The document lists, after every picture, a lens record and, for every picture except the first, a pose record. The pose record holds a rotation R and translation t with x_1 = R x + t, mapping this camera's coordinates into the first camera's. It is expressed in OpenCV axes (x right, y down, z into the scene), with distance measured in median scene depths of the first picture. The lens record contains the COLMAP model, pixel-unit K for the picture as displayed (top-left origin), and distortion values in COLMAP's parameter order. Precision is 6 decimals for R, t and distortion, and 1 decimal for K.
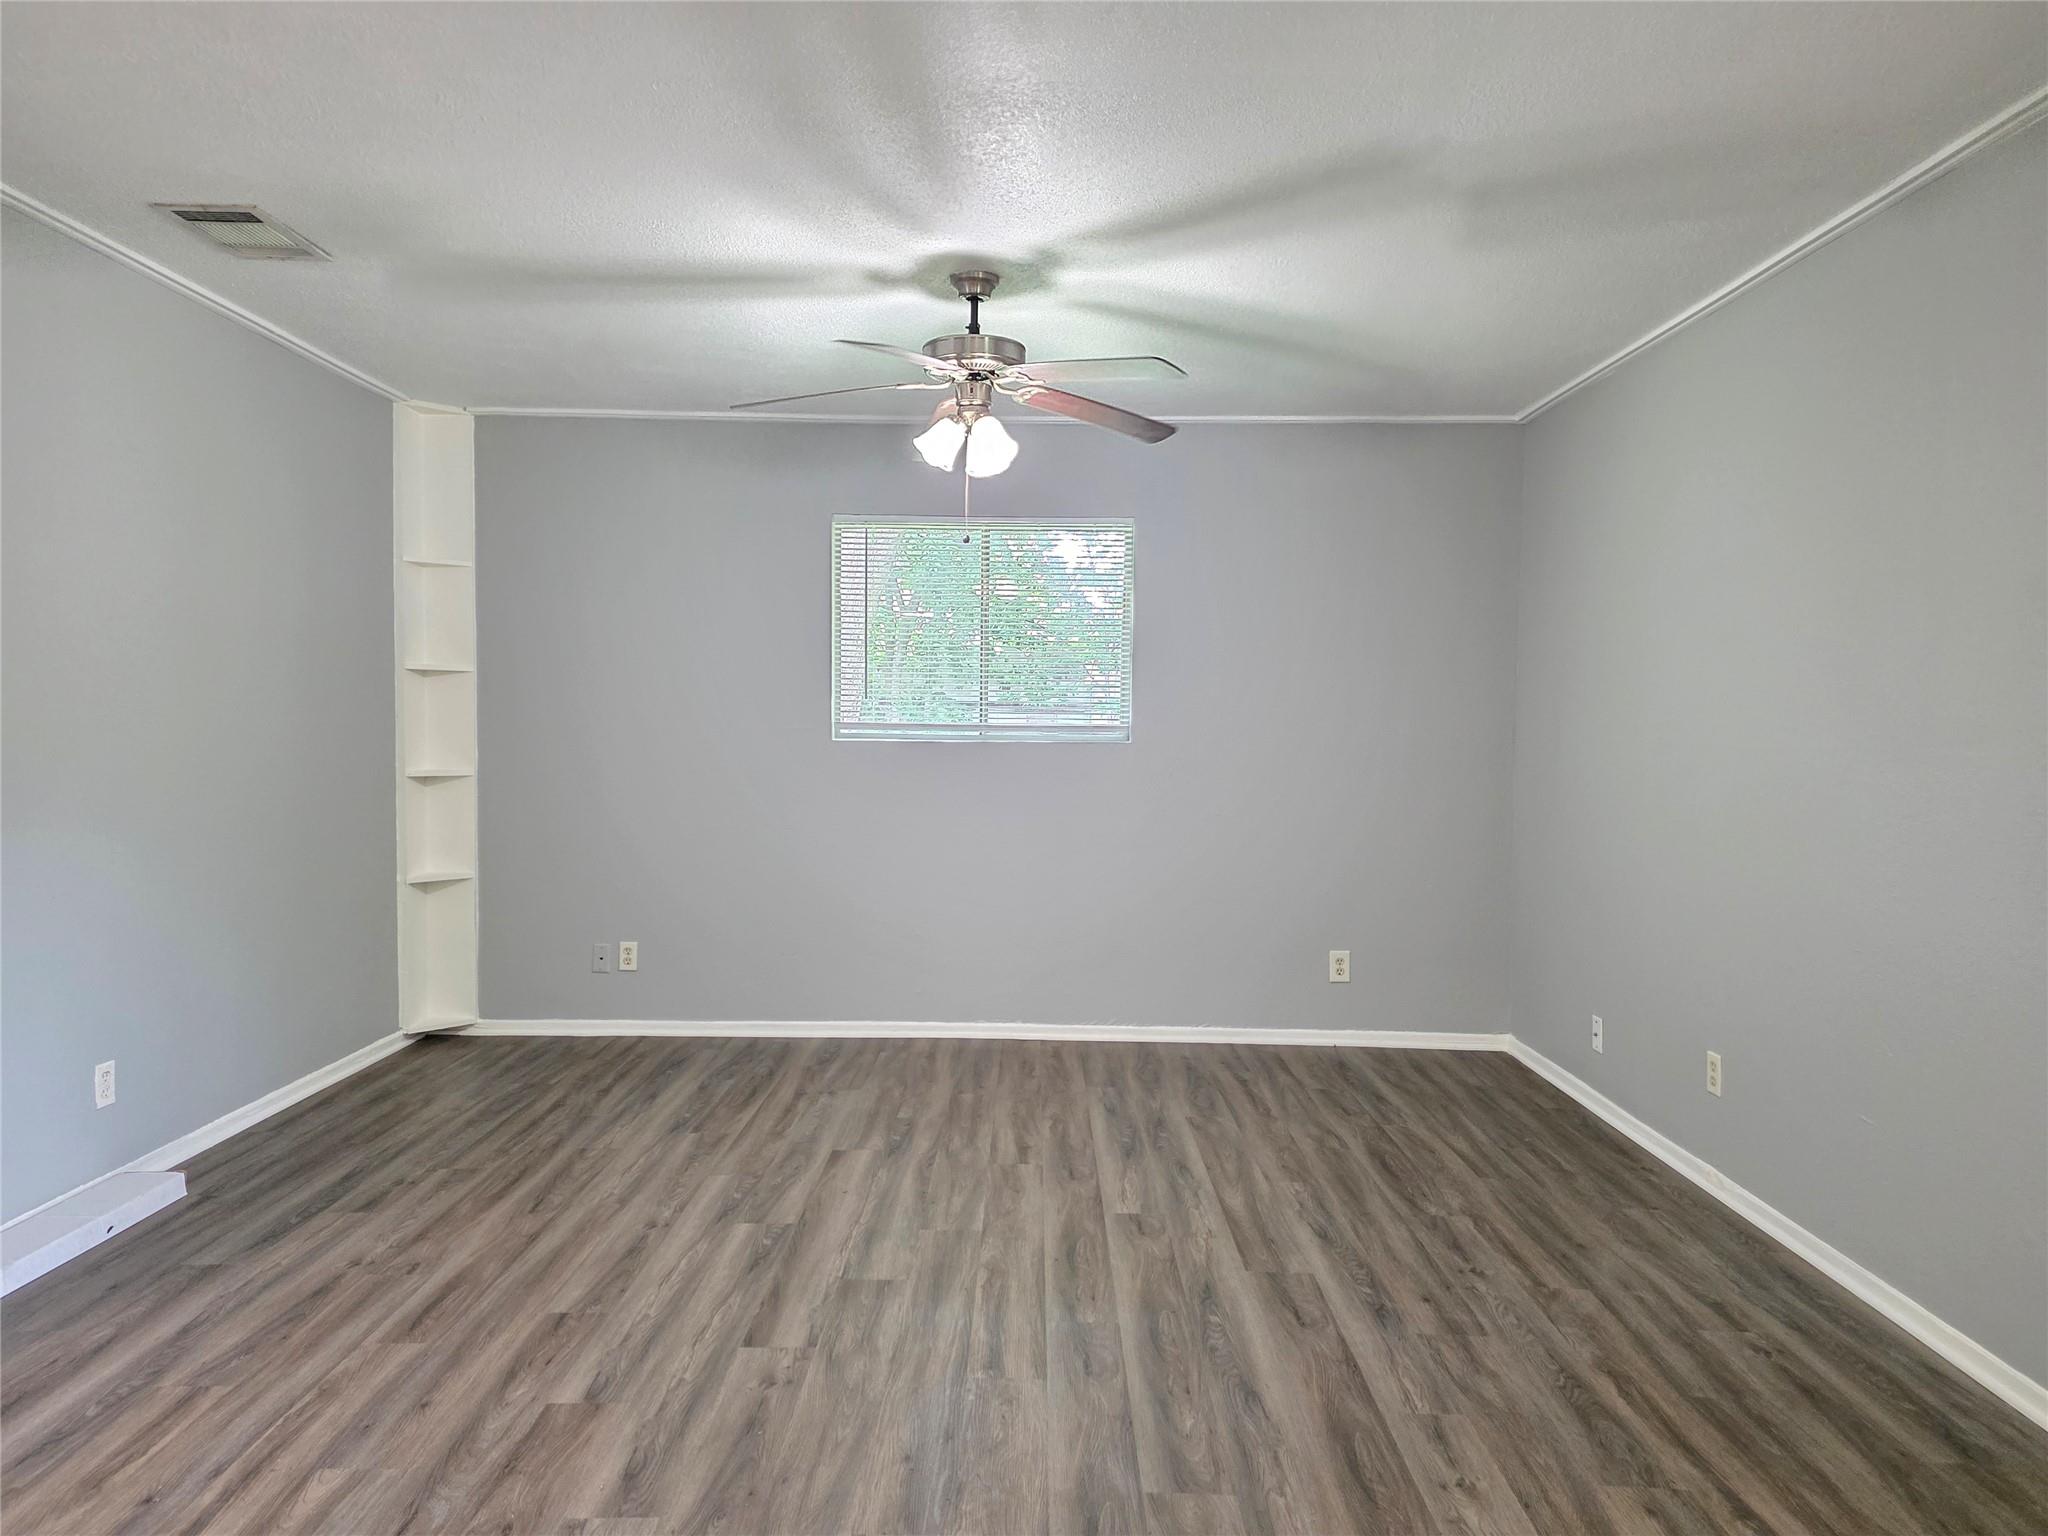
lens RADIAL K [[1388.7, 0, 1038.9], [0, 1388.7, 777.1], [0, 0, 1]] dist [0.022692, -0.015485]
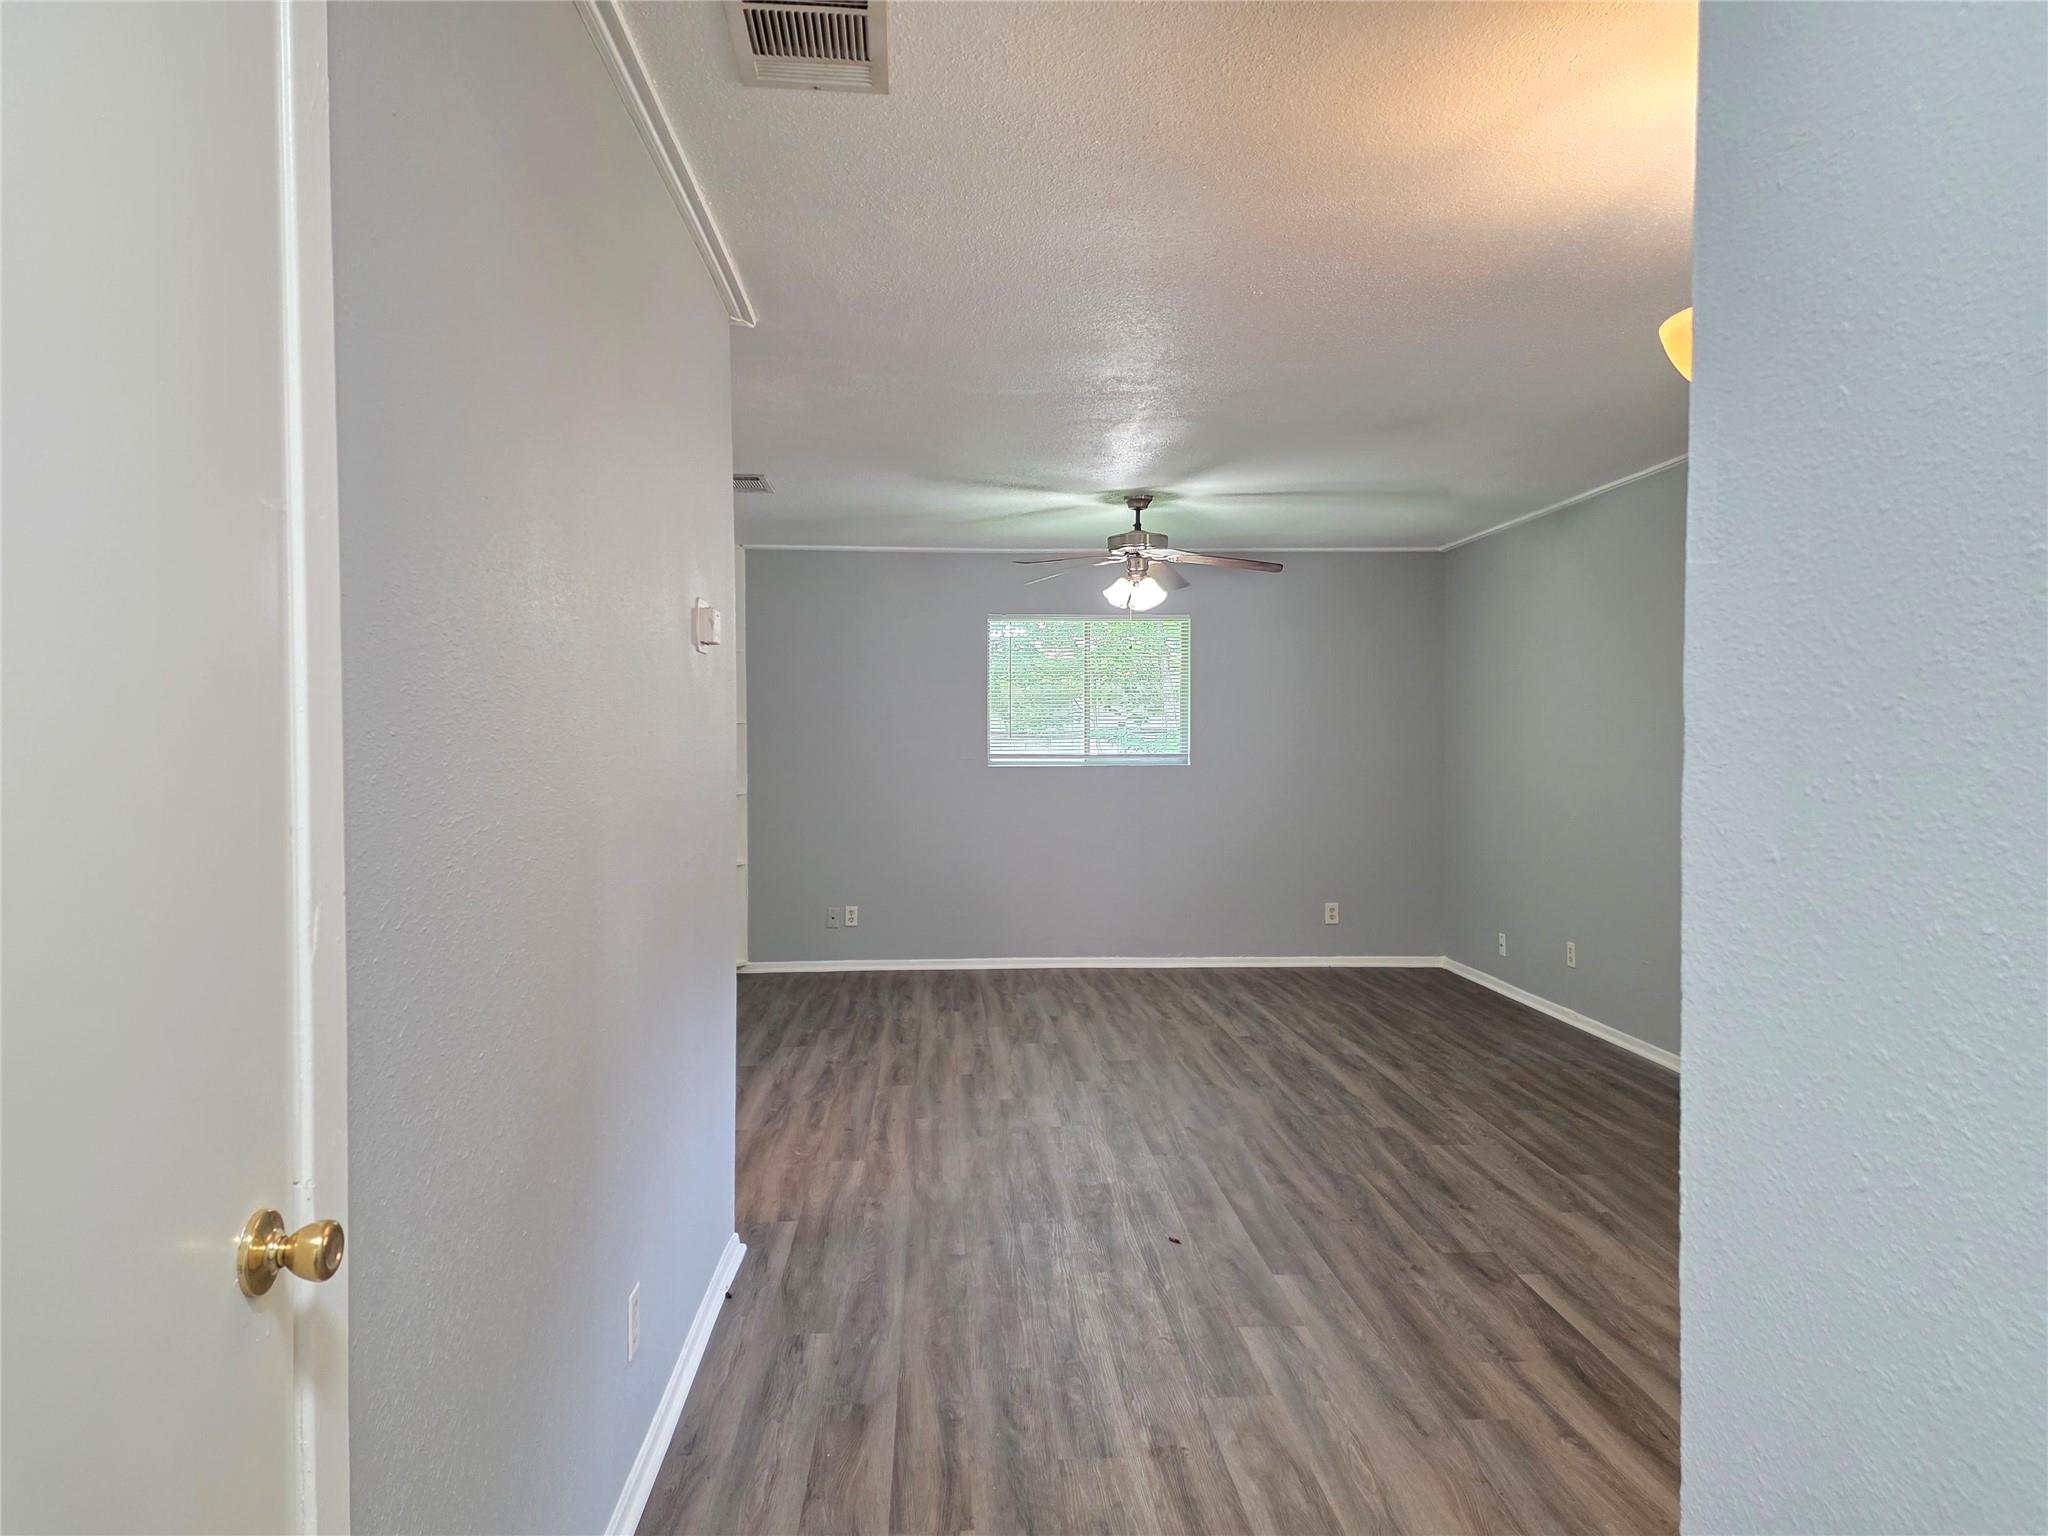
lens RADIAL K [[1388.7, 0, 1012.7], [0, 1388.7, 763.5], [0, 0, 1]] dist [0.022692, -0.015485]
pose [[0.998414, -0.013871, 0.054557, -0.295860], [0.015214, 0.999589, -0.024290, 0.008973], [-0.054197, 0.025081, 0.998215, -0.687705]]
